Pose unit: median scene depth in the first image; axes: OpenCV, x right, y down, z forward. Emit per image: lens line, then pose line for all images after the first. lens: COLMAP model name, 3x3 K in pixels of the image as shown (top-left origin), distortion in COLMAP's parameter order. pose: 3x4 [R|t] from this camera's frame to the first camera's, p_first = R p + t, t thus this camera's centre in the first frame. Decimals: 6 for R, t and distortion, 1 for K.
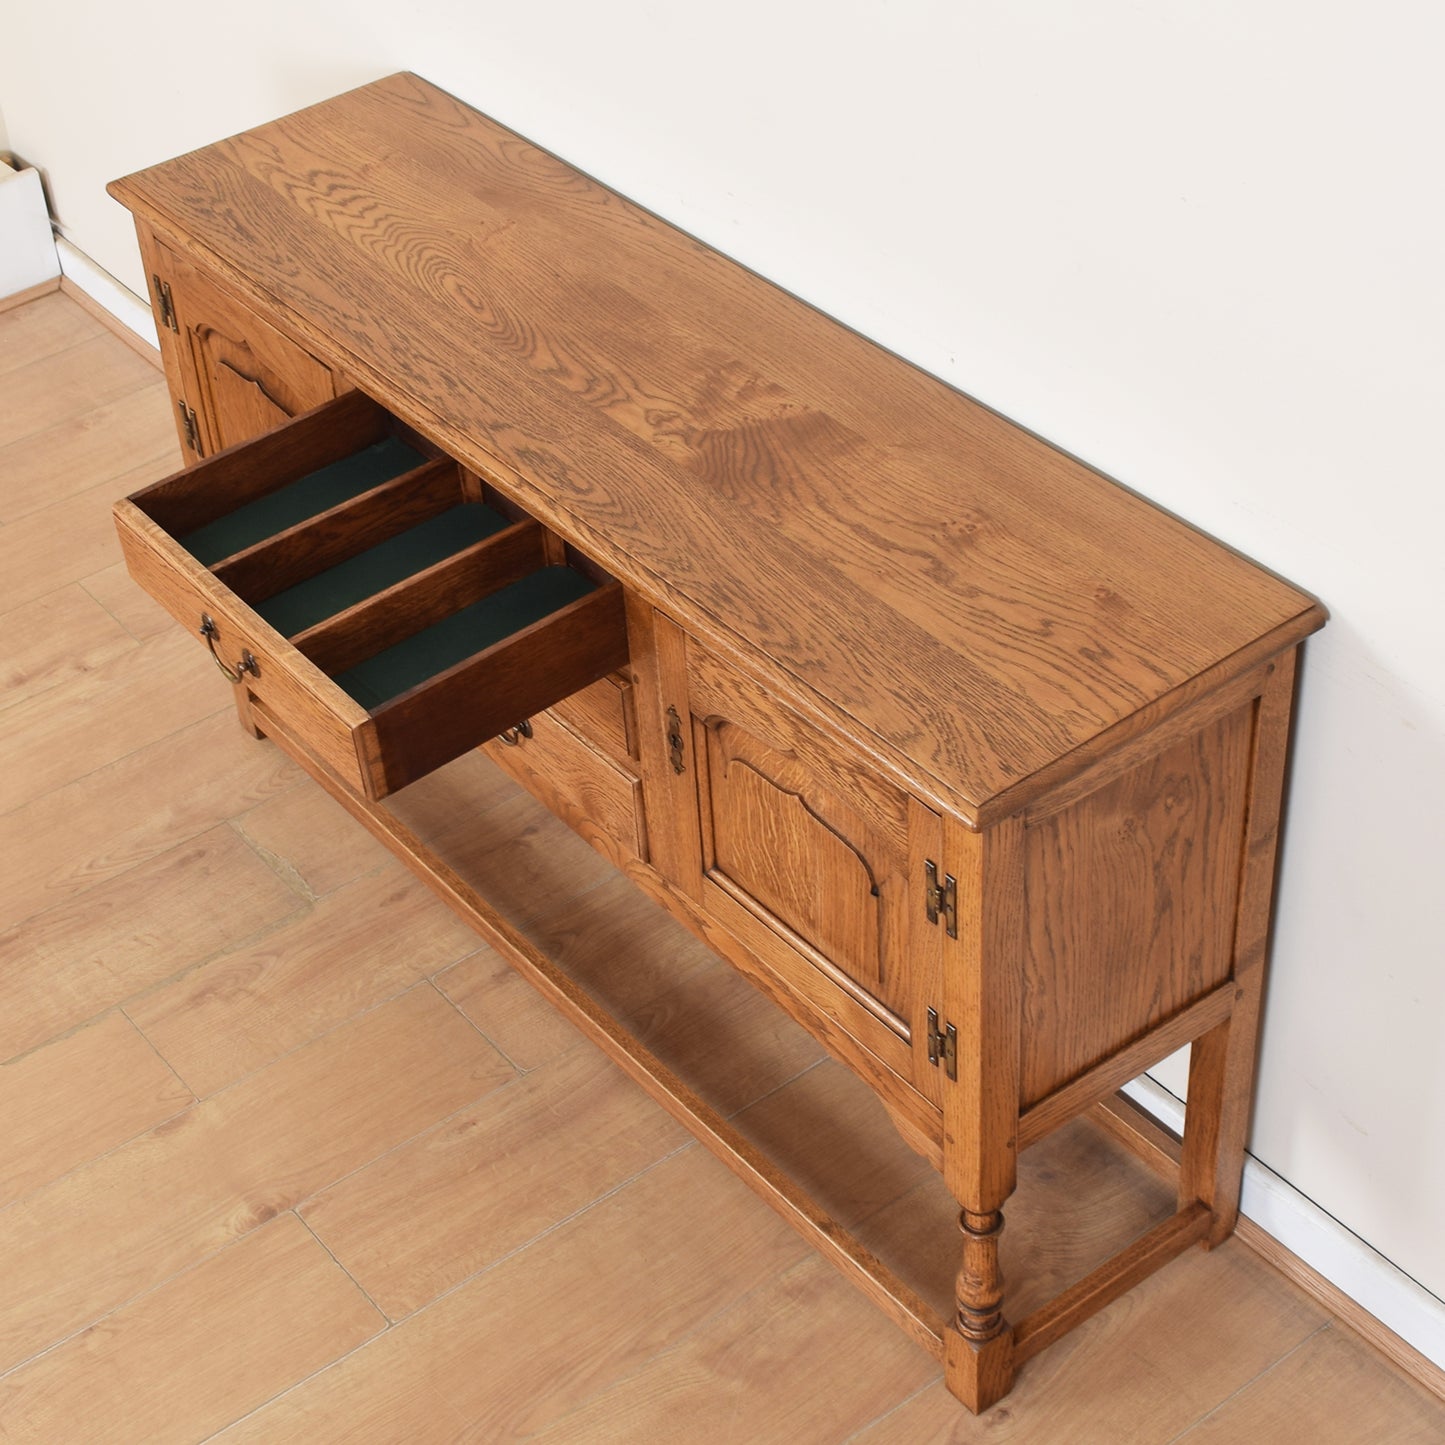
lens RADIAL K [[2647.5, 0, 716.8], [0, 2647.5, 686.9], [0, 0, 1]] dist [-0.068821, -0.135621]
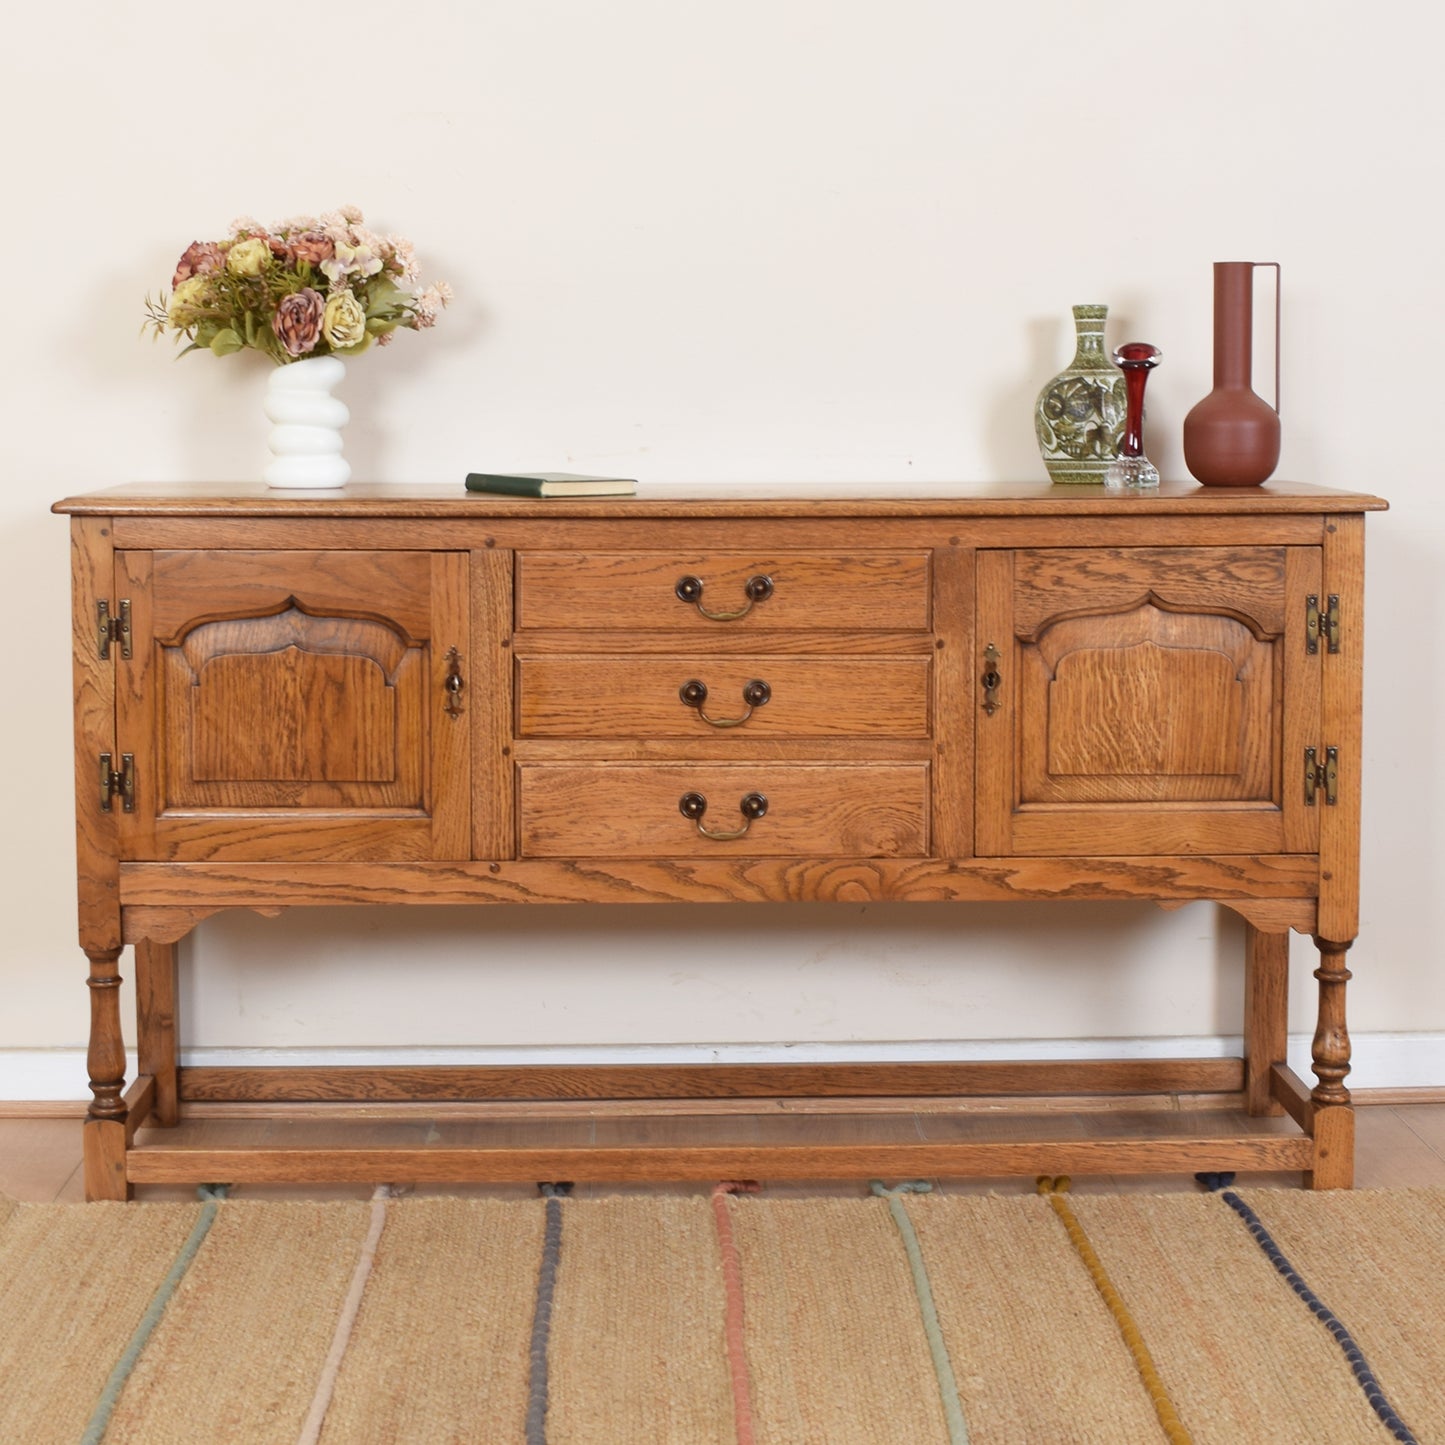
lens RADIAL K [[2550.7, 0, 701.5], [0, 2550.7, 524.1], [0, 0, 1]] dist [-0.085360, -0.021559]
pose [[0.589486, 0.010918, 0.807705, -0.996599], [0.473578, 0.805369, -0.356517, 0.304092], [-0.654393, 0.592673, 0.469583, 0.492446]]
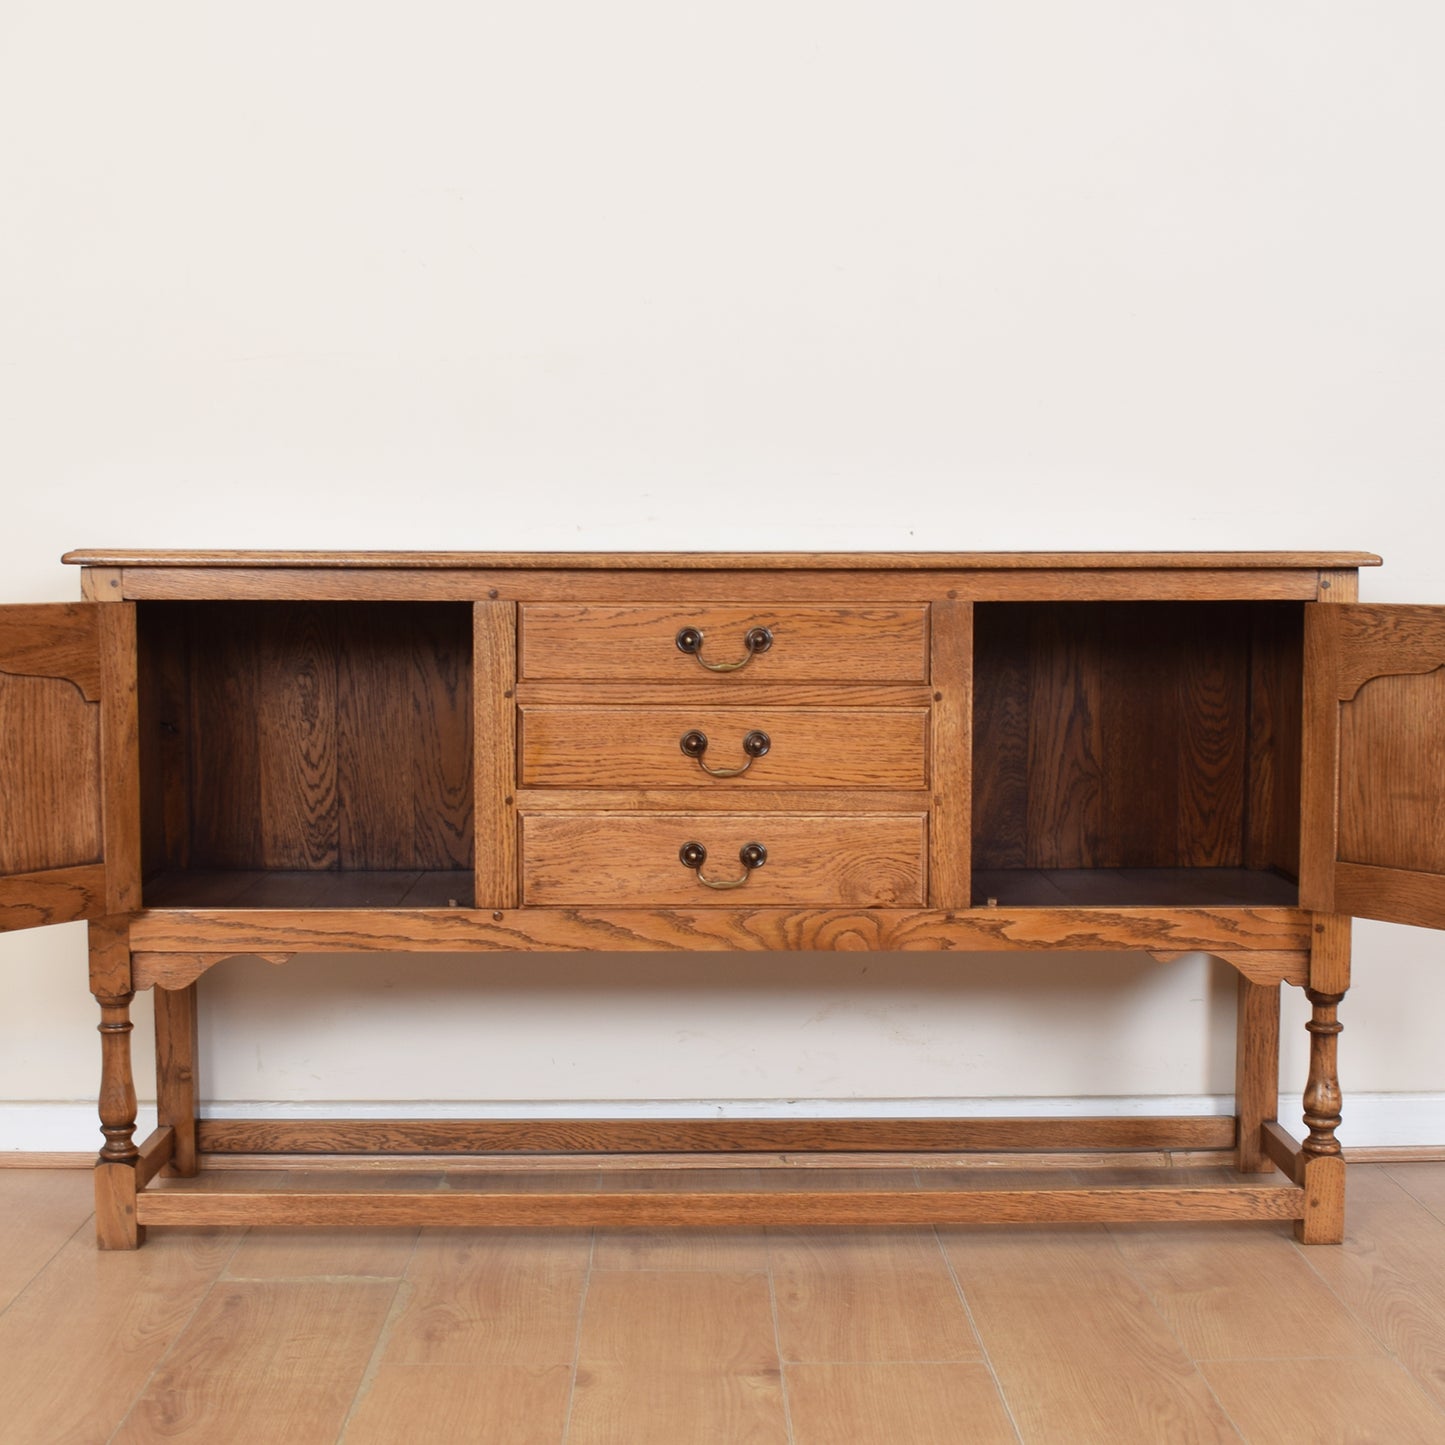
lens RADIAL K [[2290.8, 0, 722.4], [0, 2290.8, 729.7], [0, 0, 1]] dist [-0.079741, -0.063583]
pose [[0.596661, 0.000195, 0.802493, -0.903989], [0.468076, 0.812188, -0.348216, 0.318624], [-0.651843, 0.583395, 0.484510, 0.558617]]
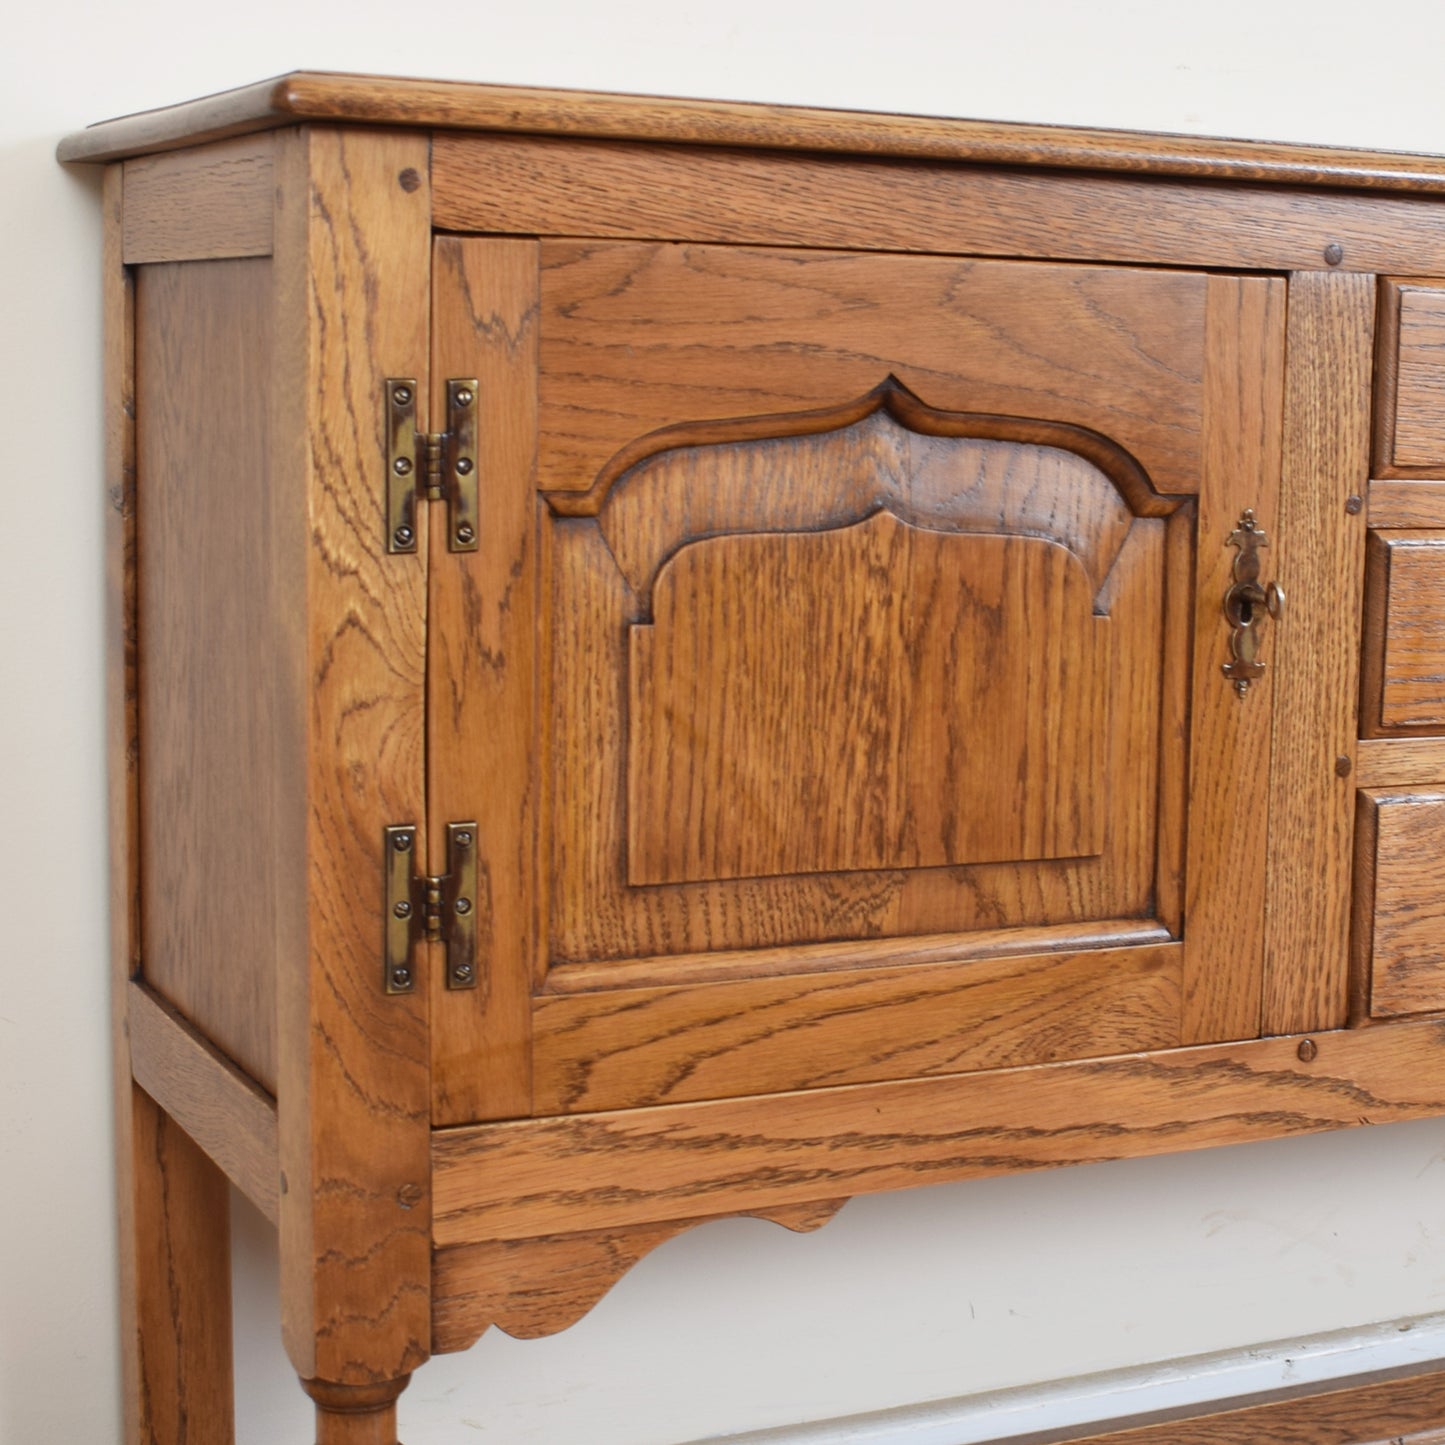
lens RADIAL K [[2894.4, 0, 995.8], [0, 2894.4, 684.3], [0, 0, 1]] dist [-0.094657, 0.040863]
pose [[0.155165, -0.051856, 0.986527, -0.669026], [0.584038, 0.810230, -0.049271, -0.077398], [-0.796758, 0.583814, 0.156006, 1.091310]]
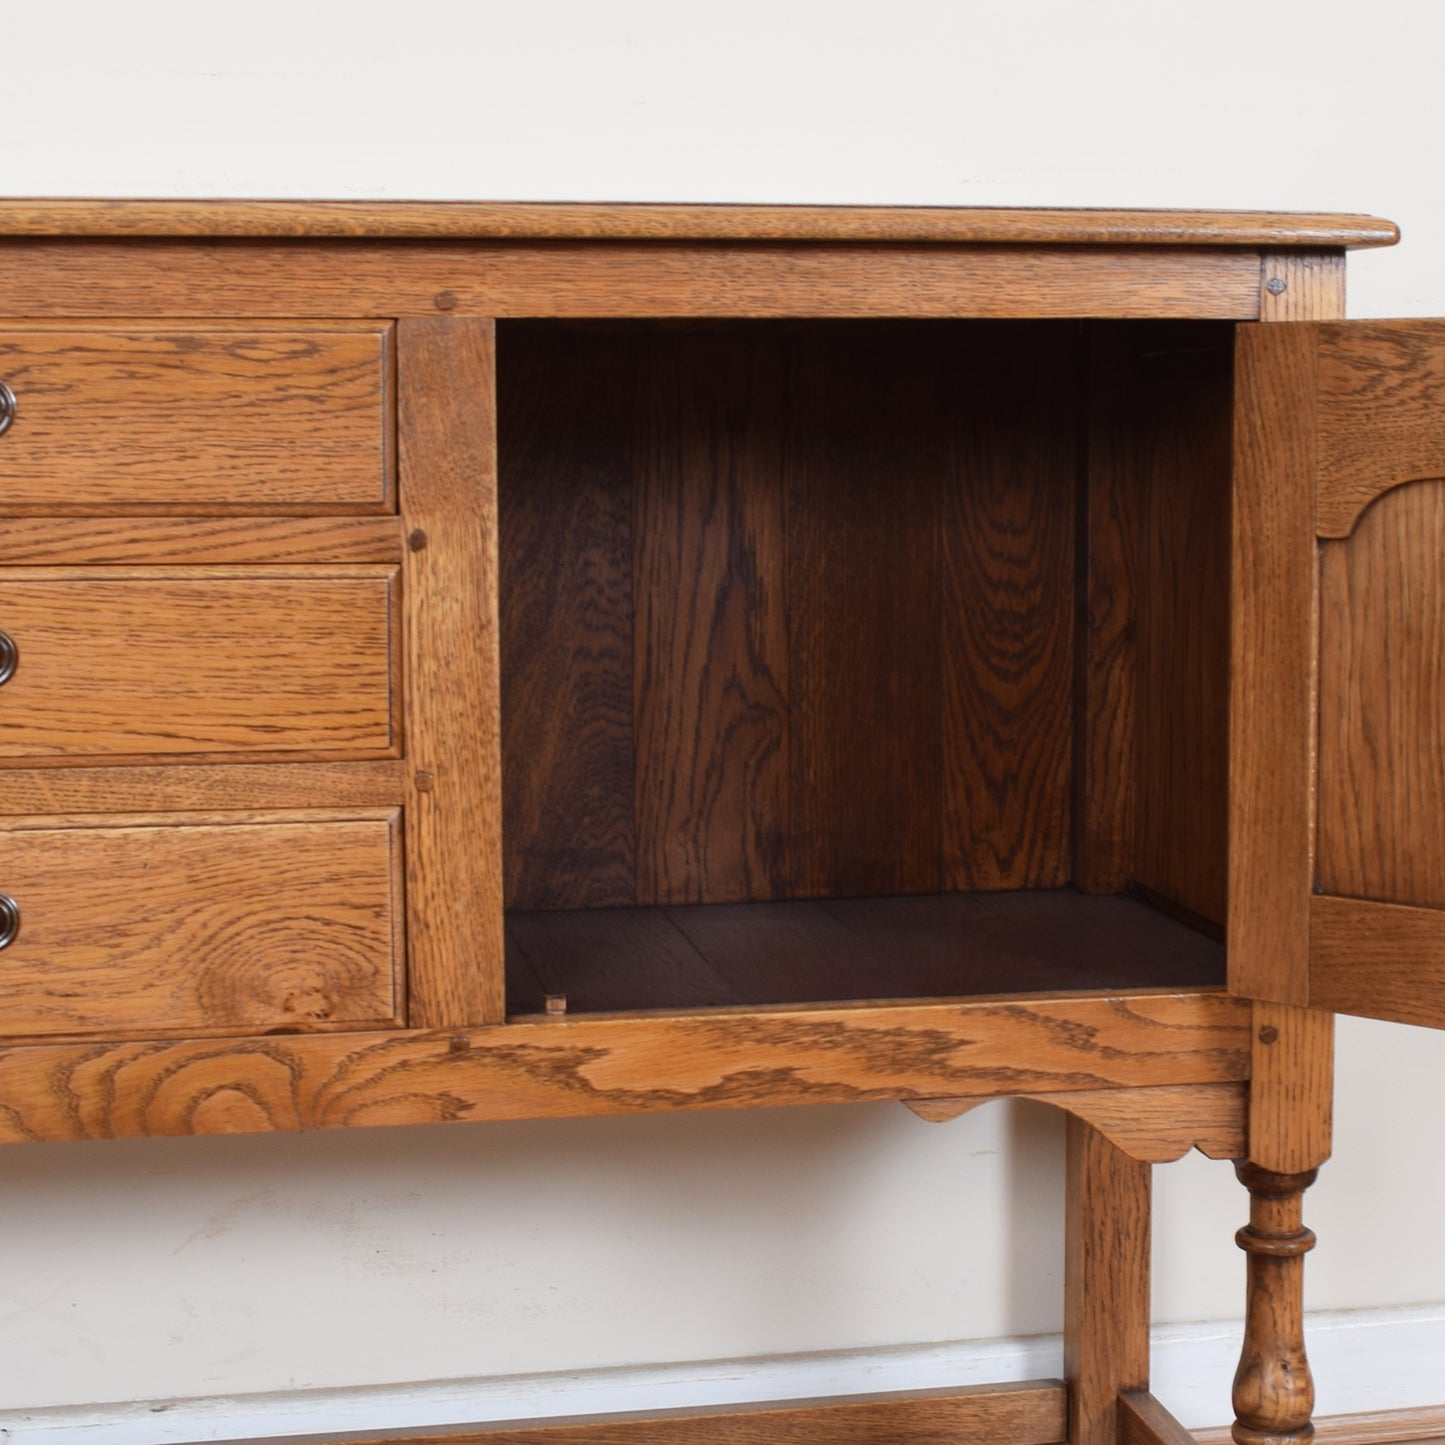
lens RADIAL K [[2947.2, 0, 916.3], [0, 2947.2, 763.4], [0, 0, 1]] dist [-0.078810, -0.086908]
pose [[0.406969, -0.049177, 0.912117, -0.506461], [0.545413, 0.814089, -0.199461, 0.196197], [-0.732735, 0.578655, 0.358131, 0.733968]]
